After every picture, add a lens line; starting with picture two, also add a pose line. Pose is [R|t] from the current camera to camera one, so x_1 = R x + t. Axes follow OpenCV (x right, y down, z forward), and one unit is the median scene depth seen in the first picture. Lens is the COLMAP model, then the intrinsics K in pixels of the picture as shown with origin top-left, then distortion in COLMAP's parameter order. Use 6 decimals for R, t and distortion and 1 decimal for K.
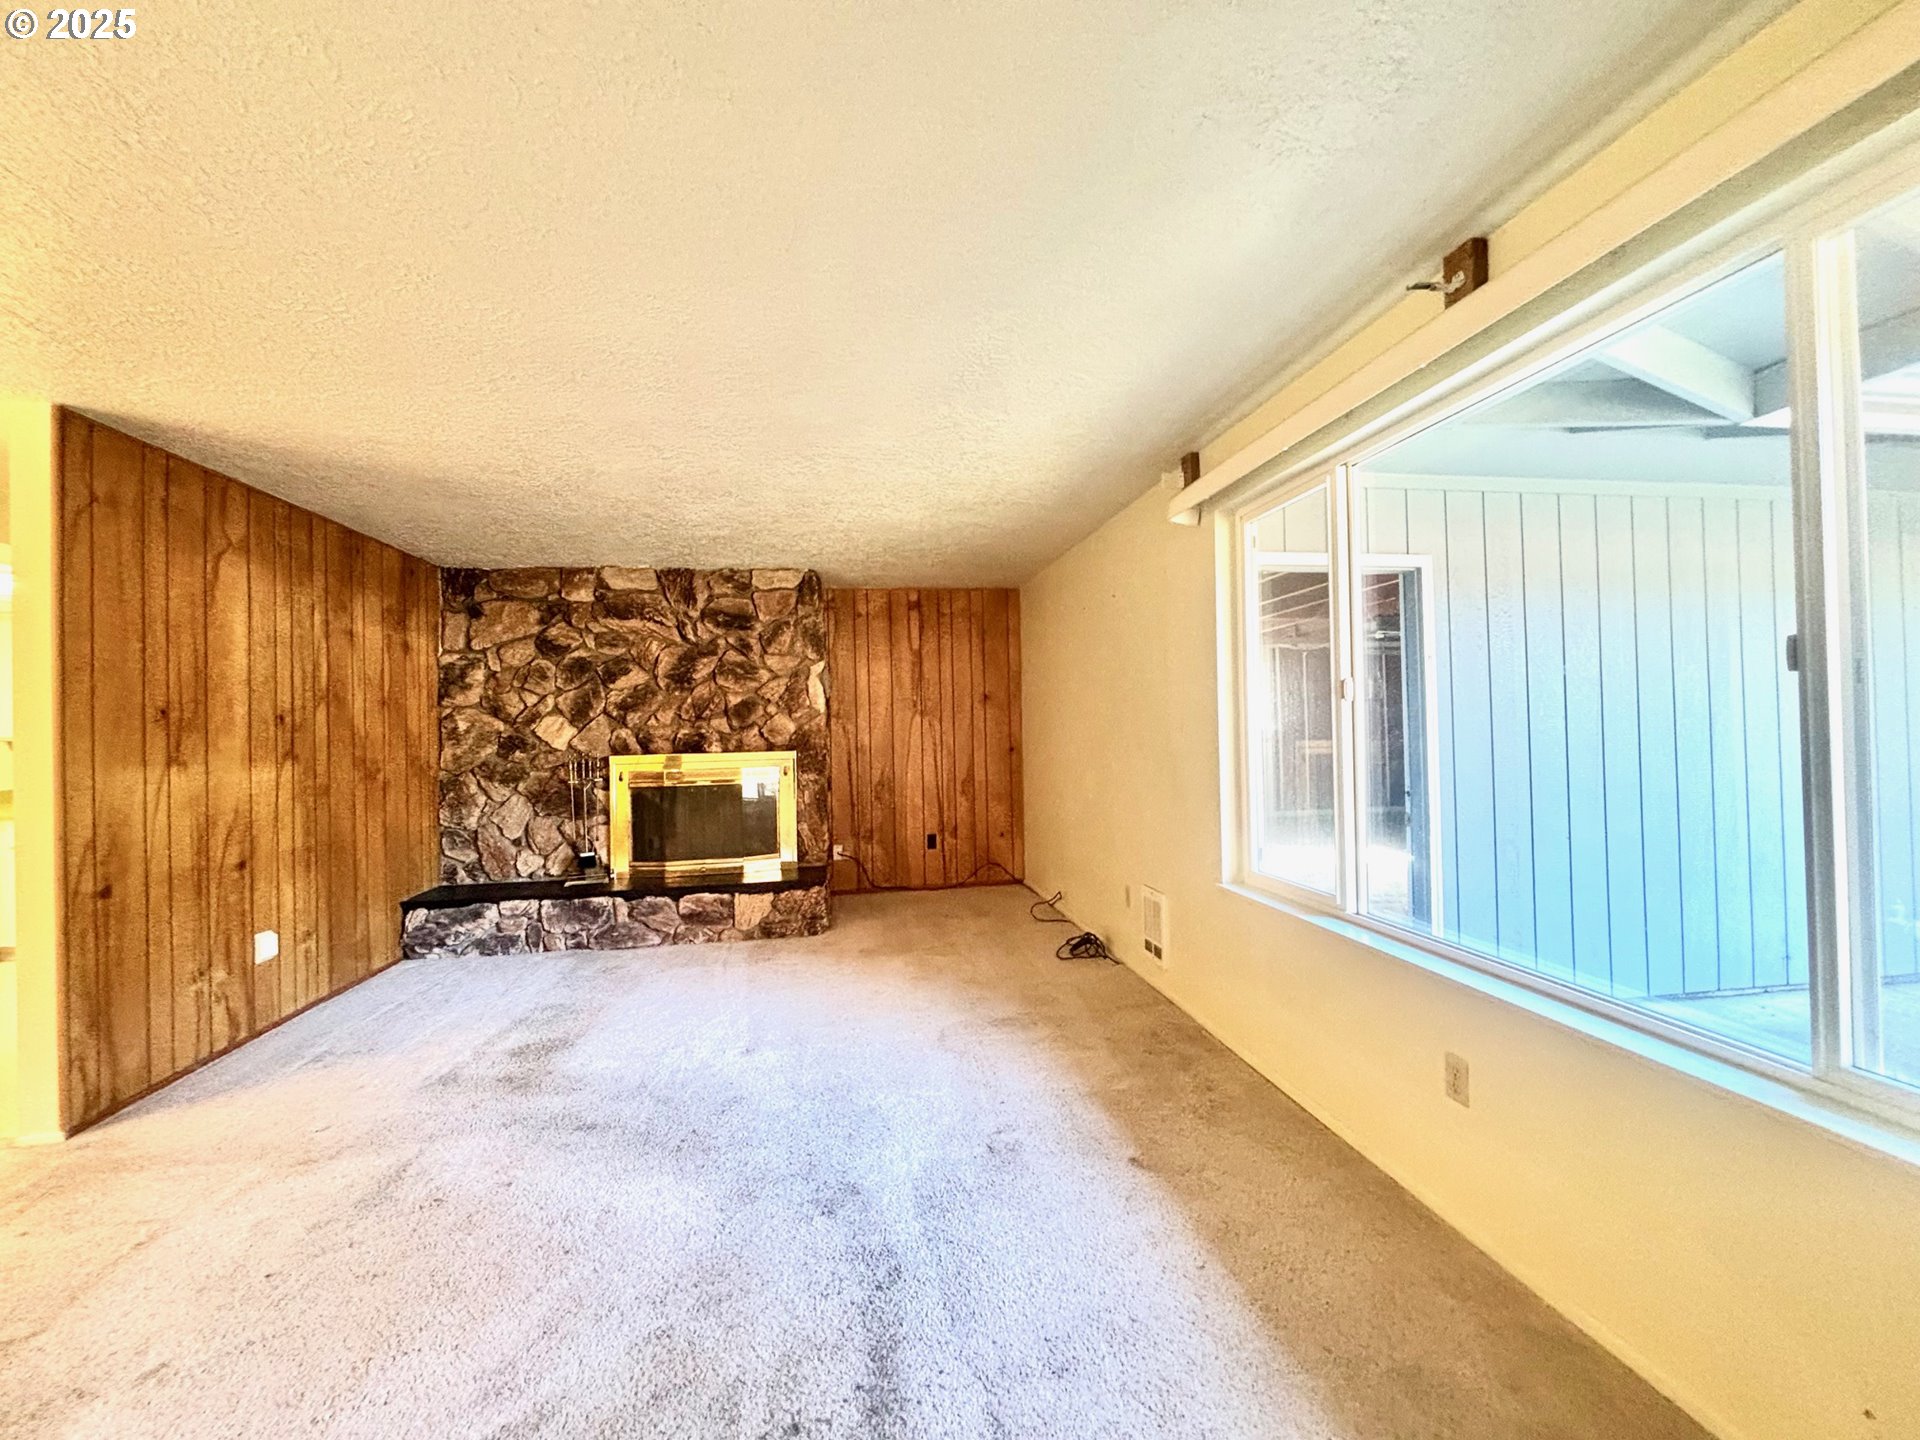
lens RADIAL K [[777.6, 0, 960.0], [0, 777.6, 720.0], [0, 0, 1]] dist [-0.000706, -0.000134]
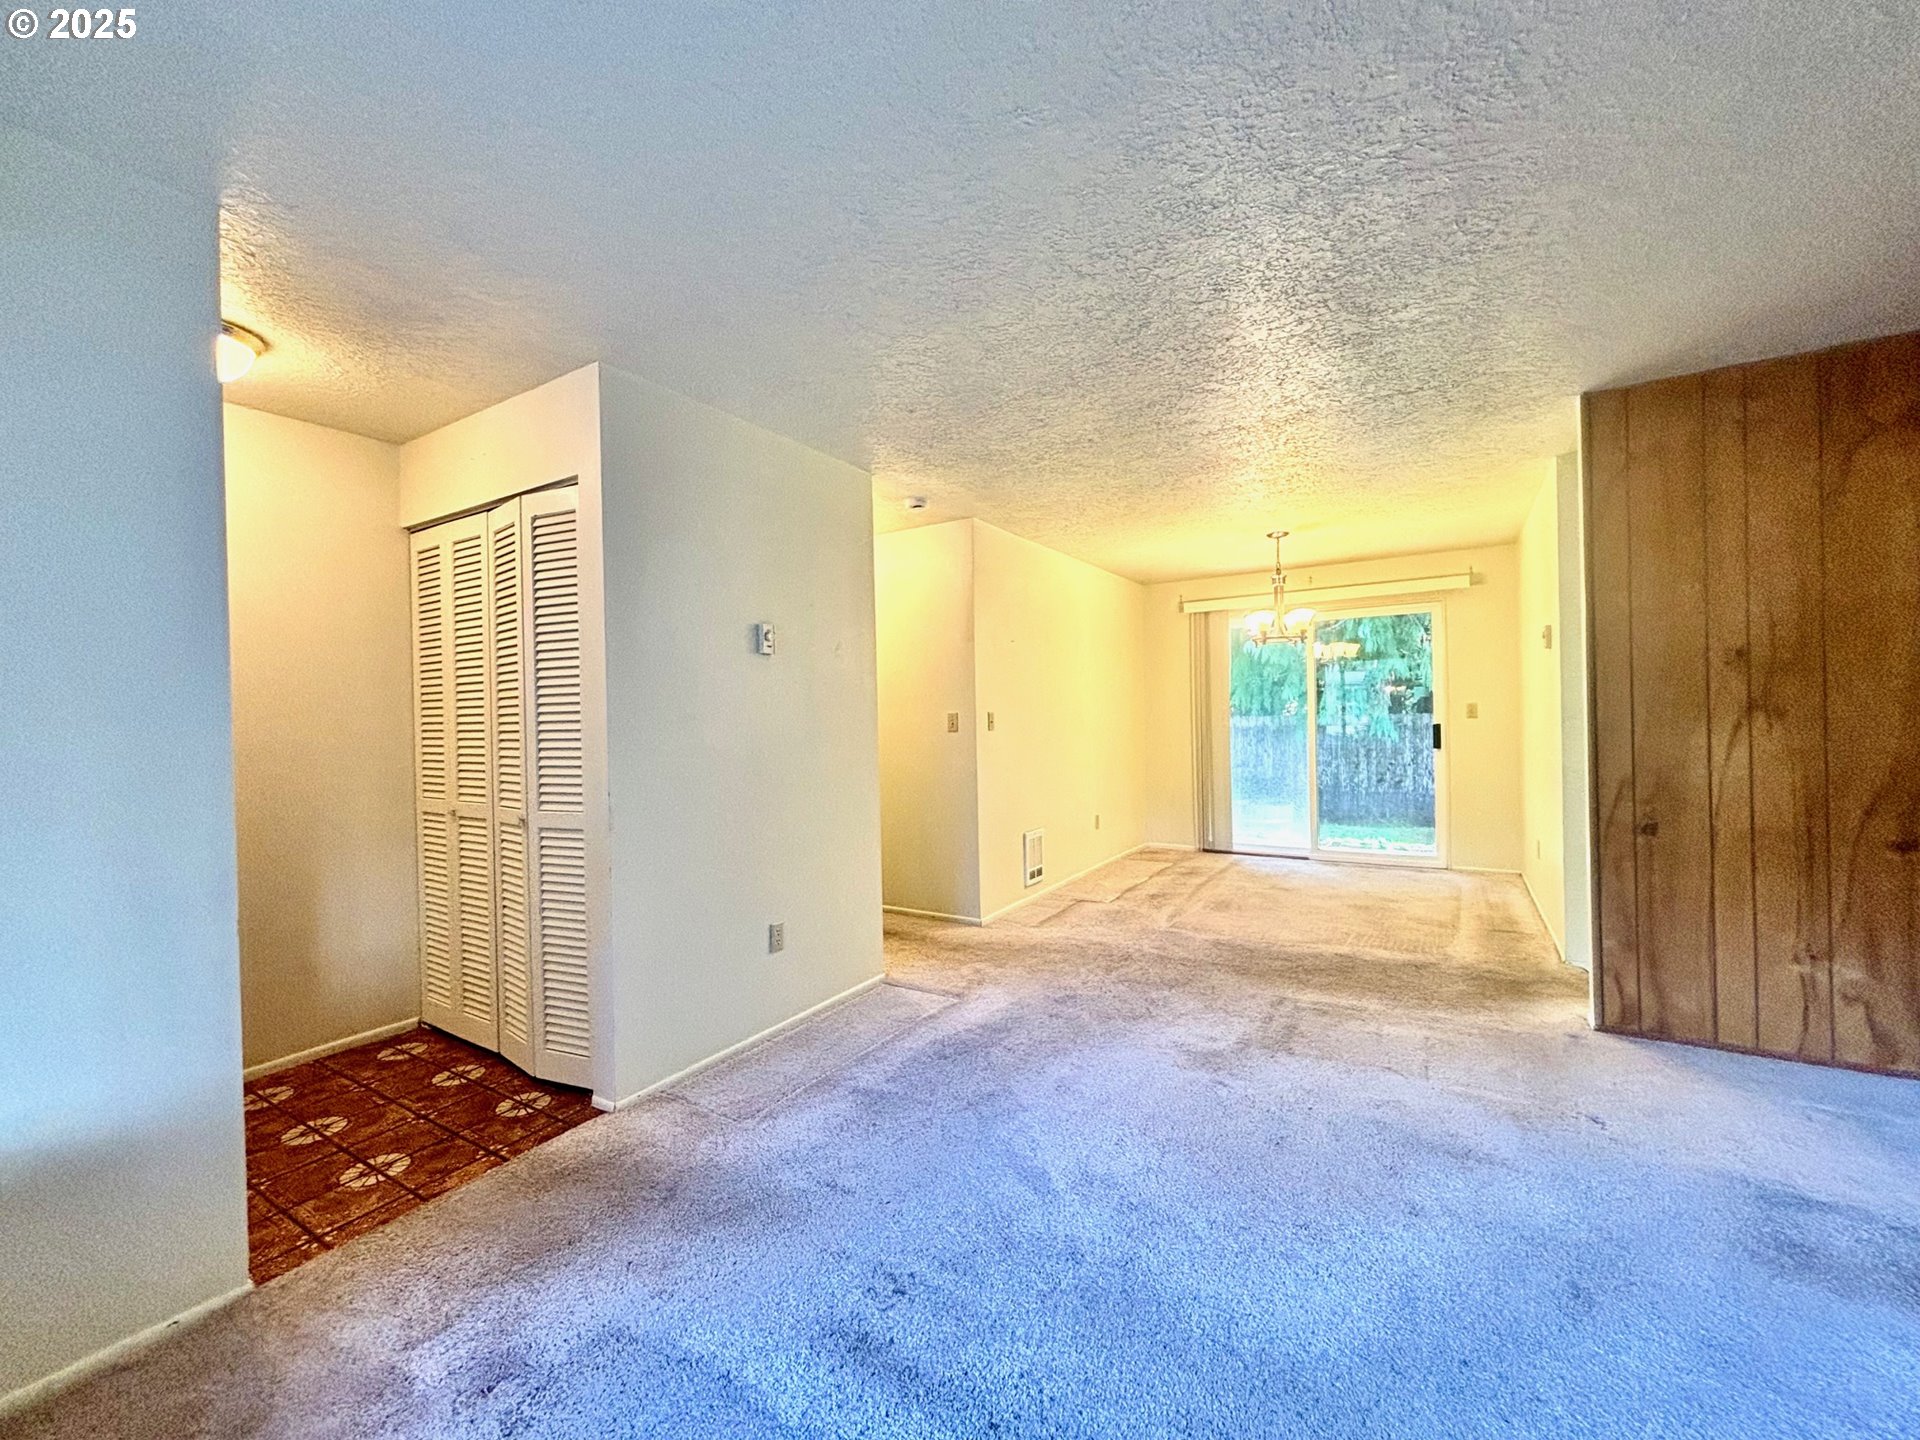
lens RADIAL K [[796.5, 0, 960.0], [0, 796.5, 720.0], [0, 0, 1]] dist [0.021292, 0.000020]
pose [[-0.653937, 0.039675, -0.755508, 0.185761], [0.042495, 0.998974, 0.015678, 0.008697], [0.755355, -0.021853, -0.654952, 0.547061]]
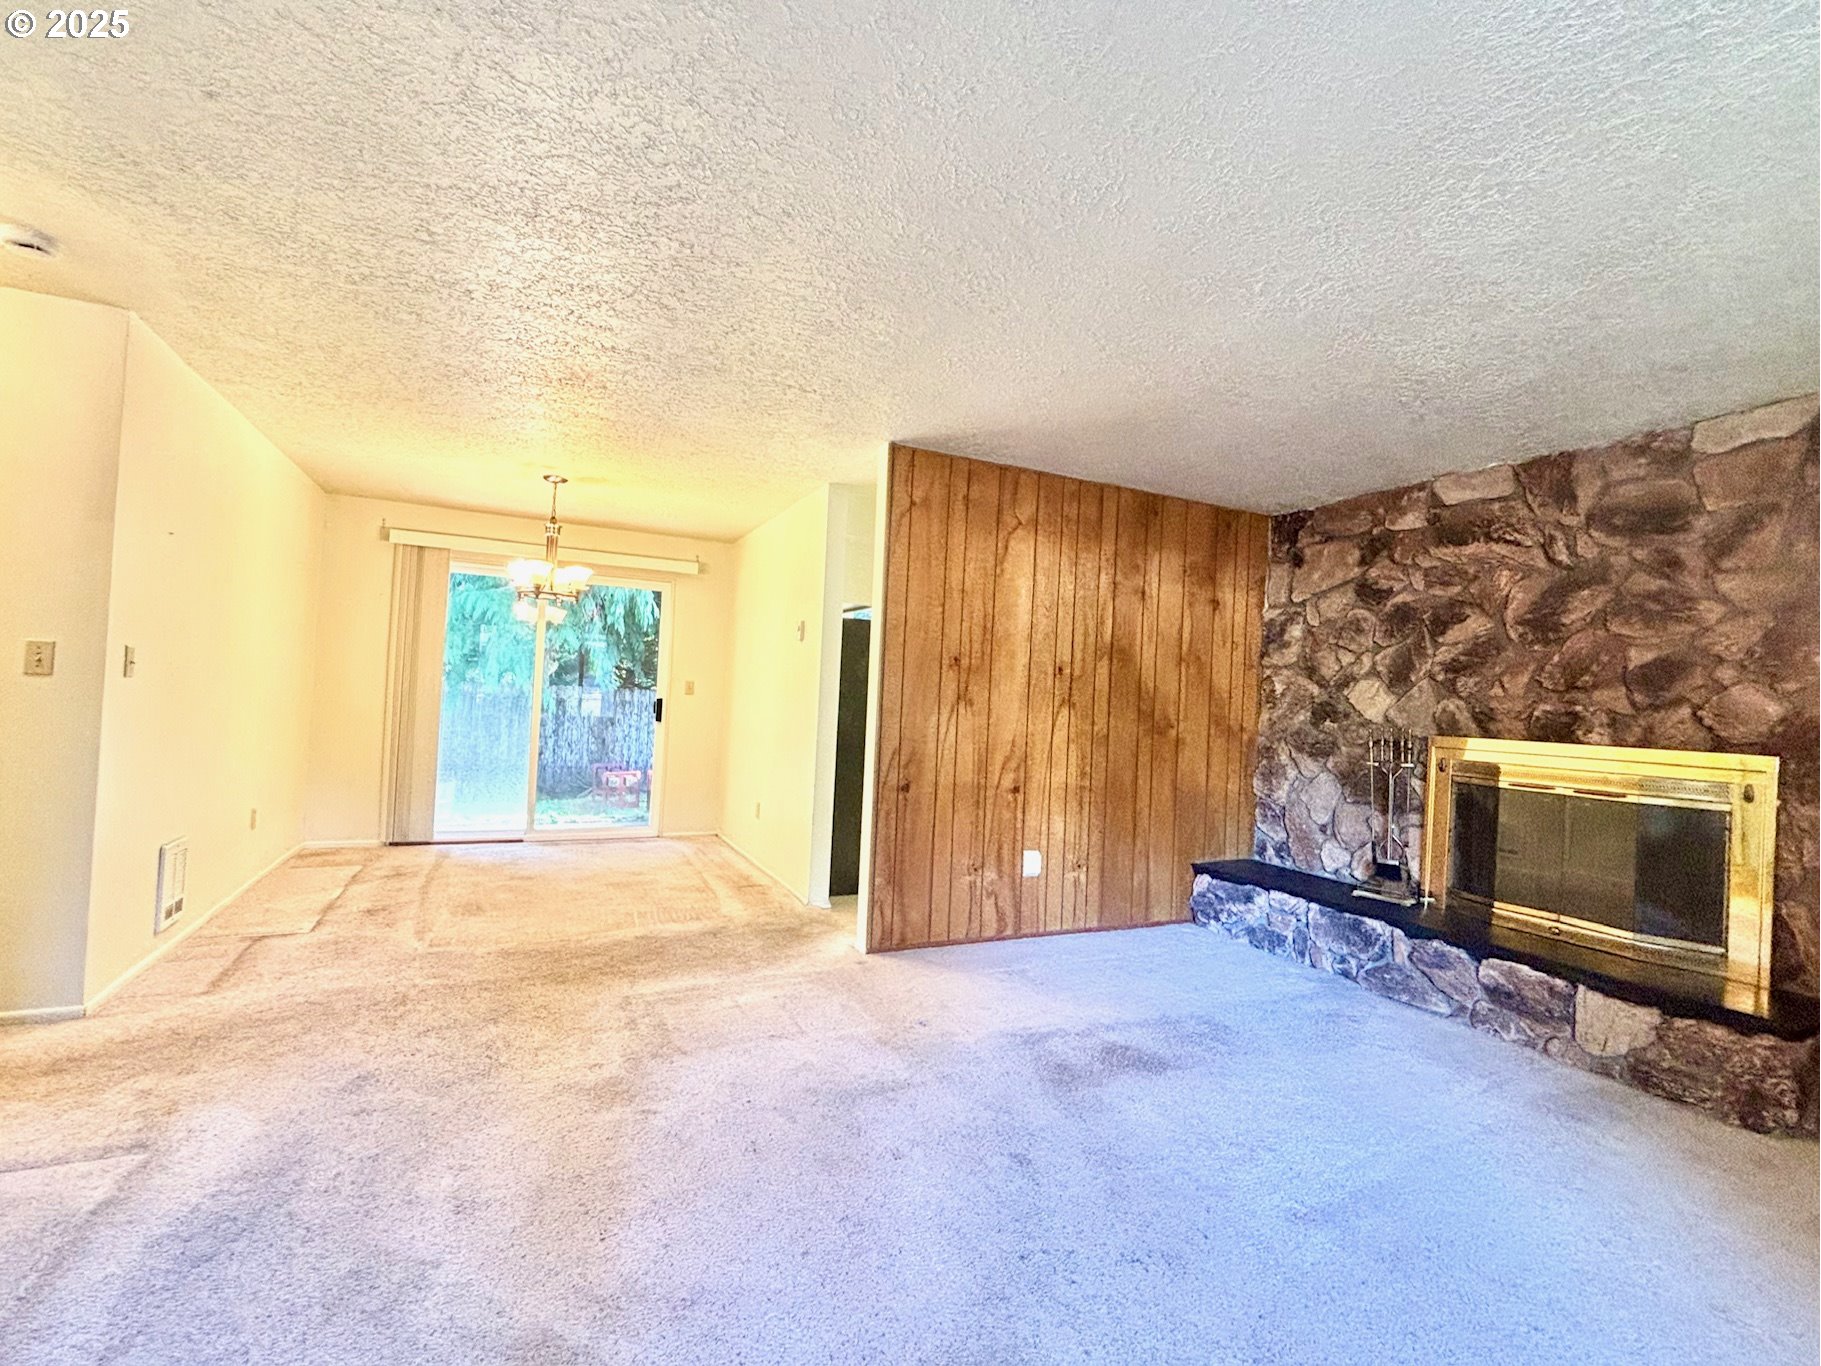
lens RADIAL K [[832.6, 0, 910.5], [0, 832.6, 683.0], [0, 0, 1]] dist [0.019802, 0.000457]
pose [[0.277888, 0.019372, -0.960418, 0.171239], [-0.044116, 0.998999, 0.007386, 0.013228], [0.959600, 0.040317, 0.278465, 0.317276]]
